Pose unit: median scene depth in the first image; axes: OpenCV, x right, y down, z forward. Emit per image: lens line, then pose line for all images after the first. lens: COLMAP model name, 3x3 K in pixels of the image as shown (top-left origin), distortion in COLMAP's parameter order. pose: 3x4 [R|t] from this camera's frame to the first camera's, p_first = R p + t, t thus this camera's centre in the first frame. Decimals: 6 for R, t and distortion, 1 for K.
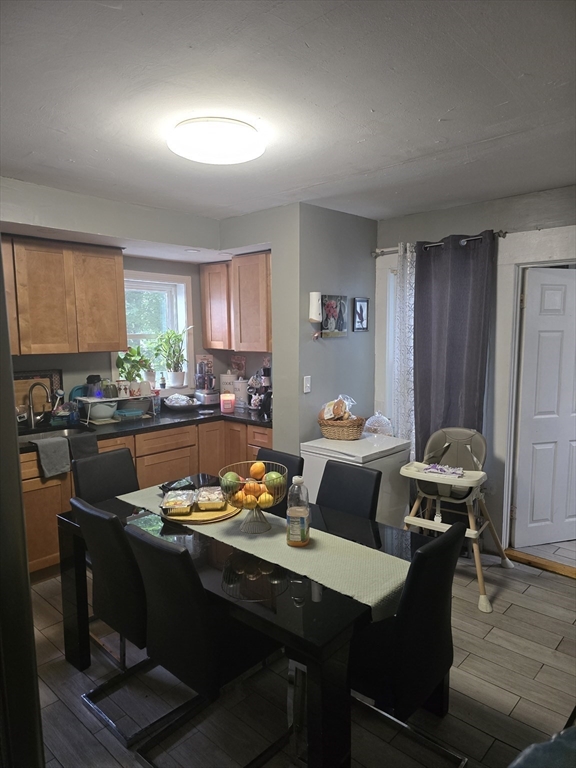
lens RADIAL K [[514.4, 0, 295.3], [0, 514.4, 385.7], [0, 0, 1]] dist [0.075373, 0.000788]
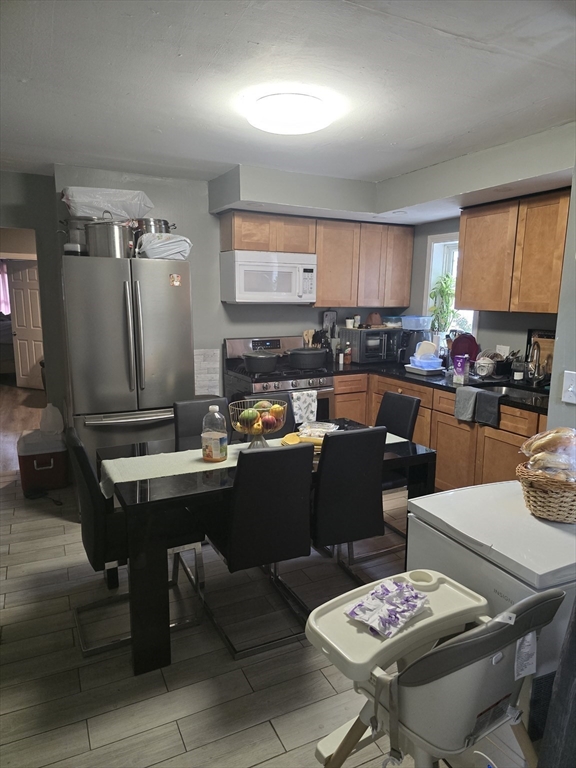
lens RADIAL K [[514.4, 0, 295.3], [0, 514.4, 385.7], [0, 0, 1]] dist [0.075373, 0.000788]
pose [[-0.336958, 0.157323, -0.928283, 0.866236], [-0.139926, 0.966624, 0.214613, -0.106956], [0.931064, 0.202207, -0.303698, 1.278659]]
